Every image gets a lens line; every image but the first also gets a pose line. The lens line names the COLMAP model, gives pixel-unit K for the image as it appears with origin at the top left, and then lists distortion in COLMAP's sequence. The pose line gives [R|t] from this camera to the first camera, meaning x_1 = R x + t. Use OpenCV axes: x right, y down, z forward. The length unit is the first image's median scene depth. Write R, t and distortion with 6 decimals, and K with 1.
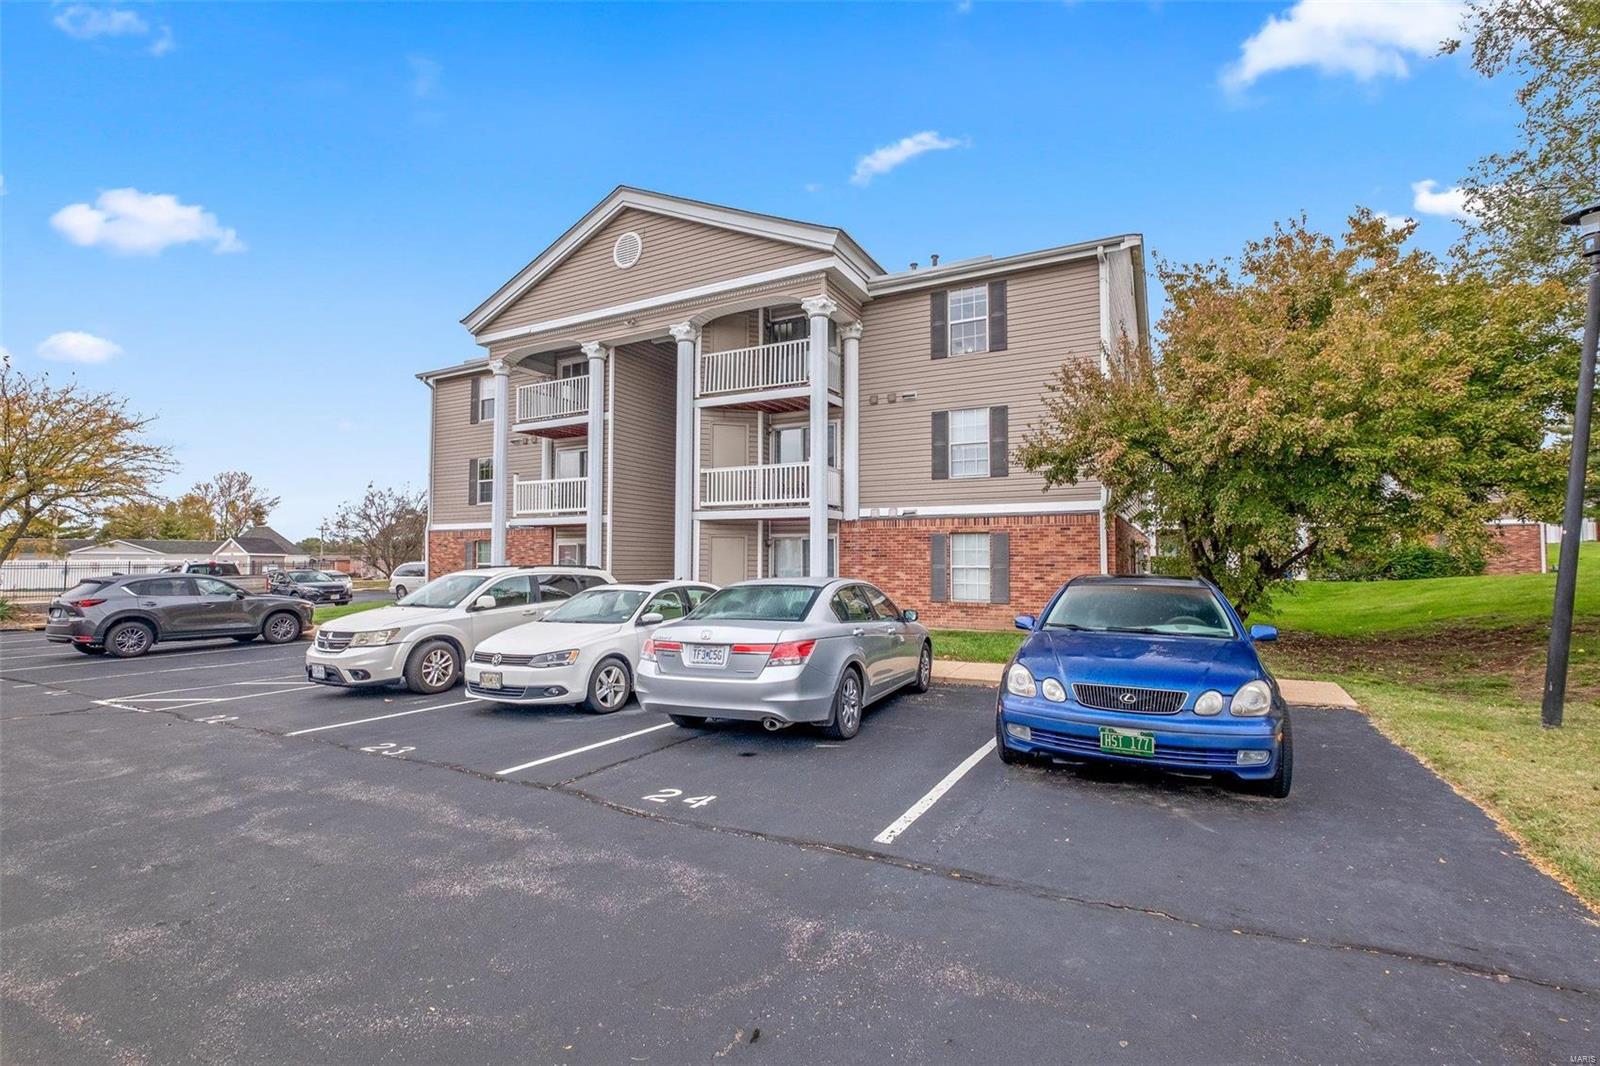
lens RADIAL K [[730.9, 0, 815.7], [0, 730.9, 557.2], [0, 0, 1]] dist [0.018703, -0.000047]
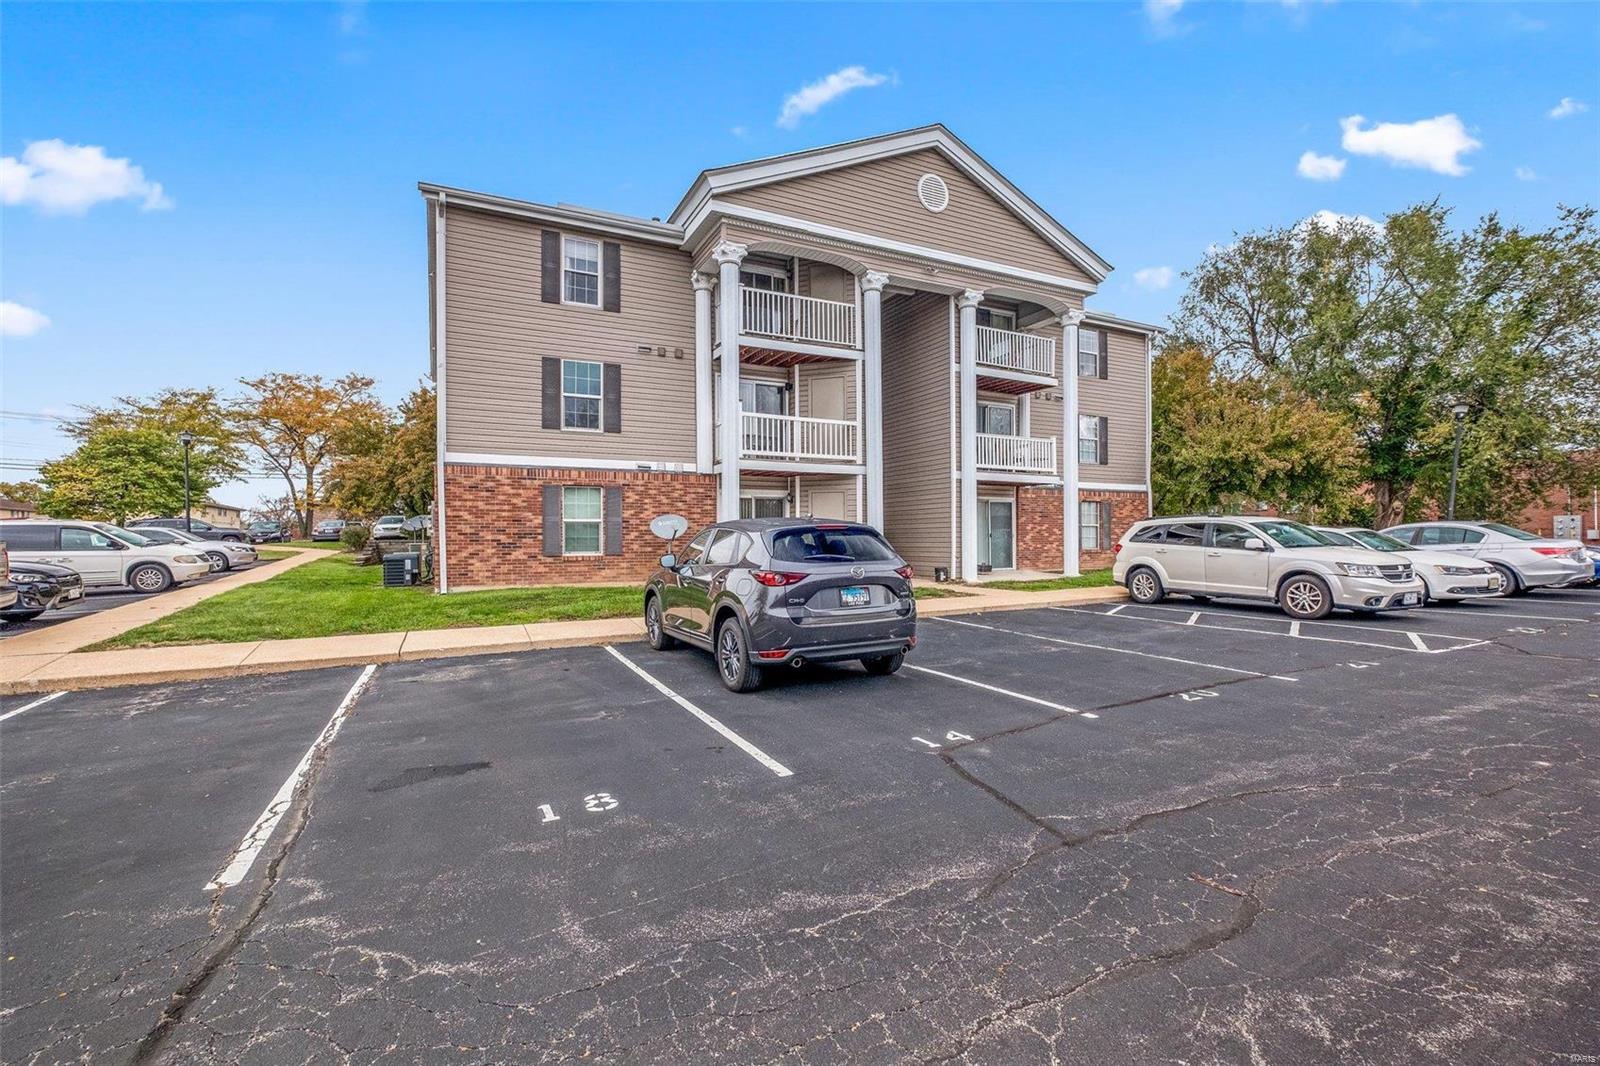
lens RADIAL K [[690.7, 0, 794.8], [0, 690.7, 536.1], [0, 0, 1]] dist [0.000041, 0.000017]
pose [[0.564973, -0.016805, 0.824938, -1.188817], [-0.014570, 0.999433, 0.030338, 0.002056], [-0.824981, -0.029160, 0.564408, 0.677871]]
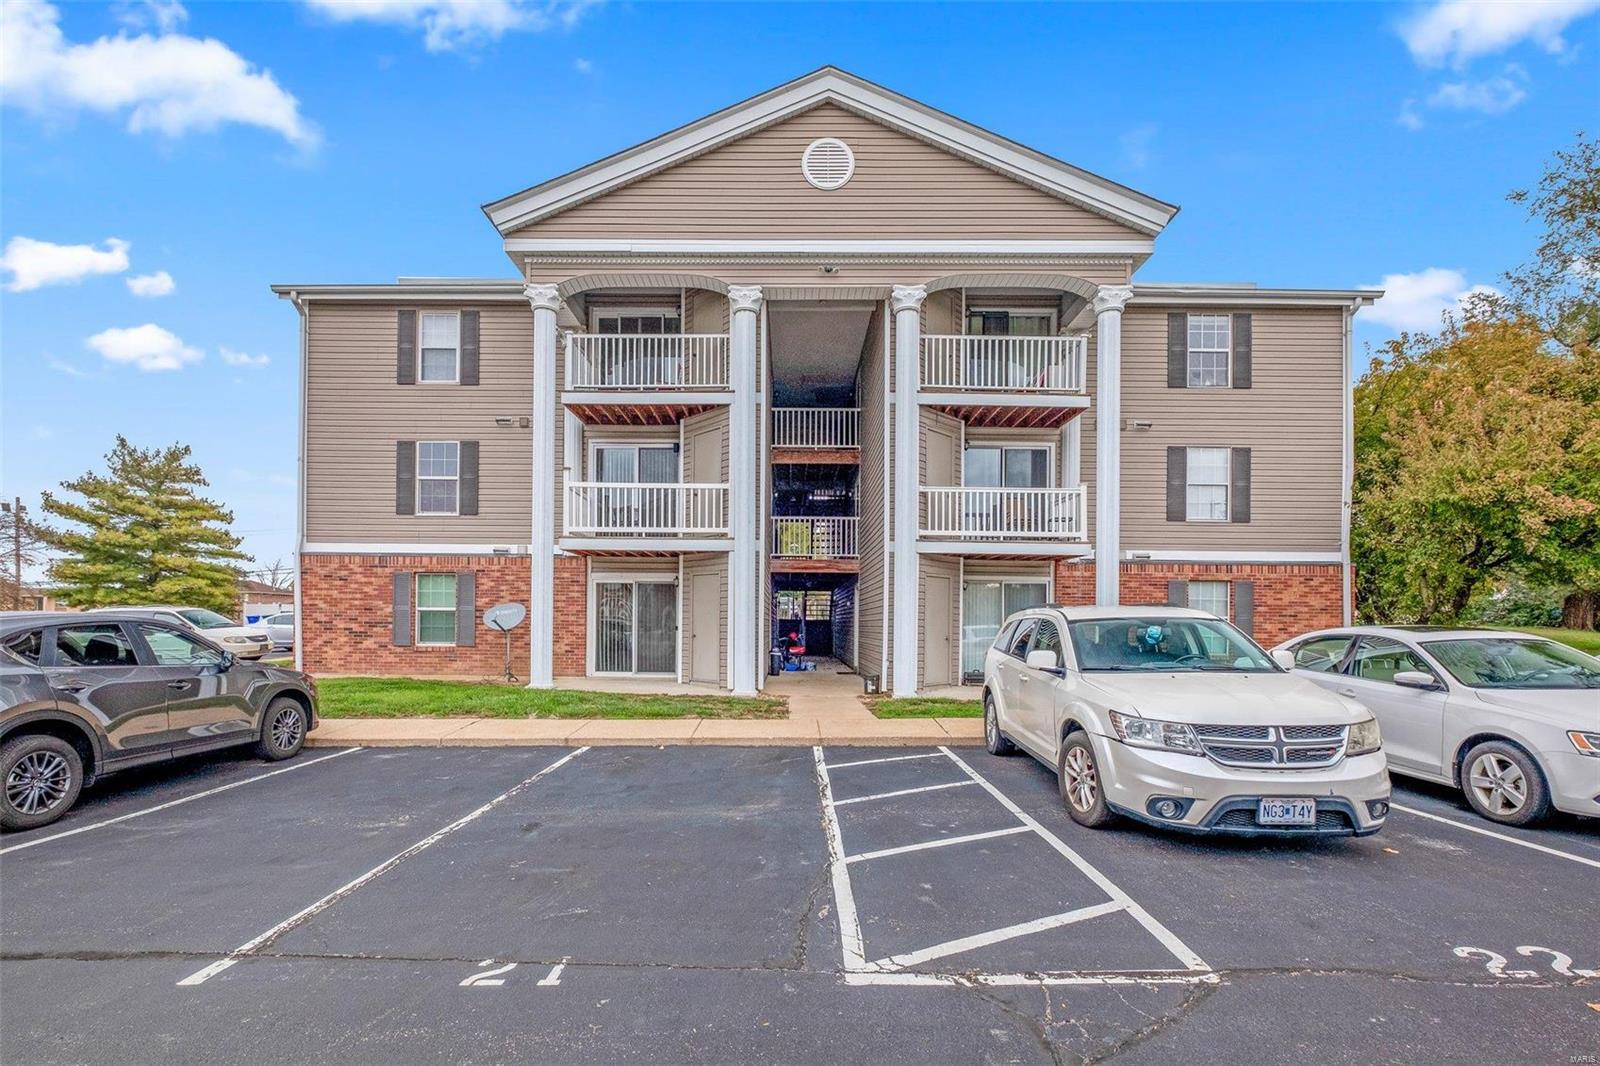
lens RADIAL K [[713.5, 0, 793.2], [0, 713.5, 622.7], [0, 0, 1]] dist [0.000752, 0.000175]
pose [[0.875647, -0.008557, 0.482875, -0.663906], [-0.011085, 0.999224, 0.037808, -0.008021], [-0.482824, -0.038459, 0.874873, 0.437262]]
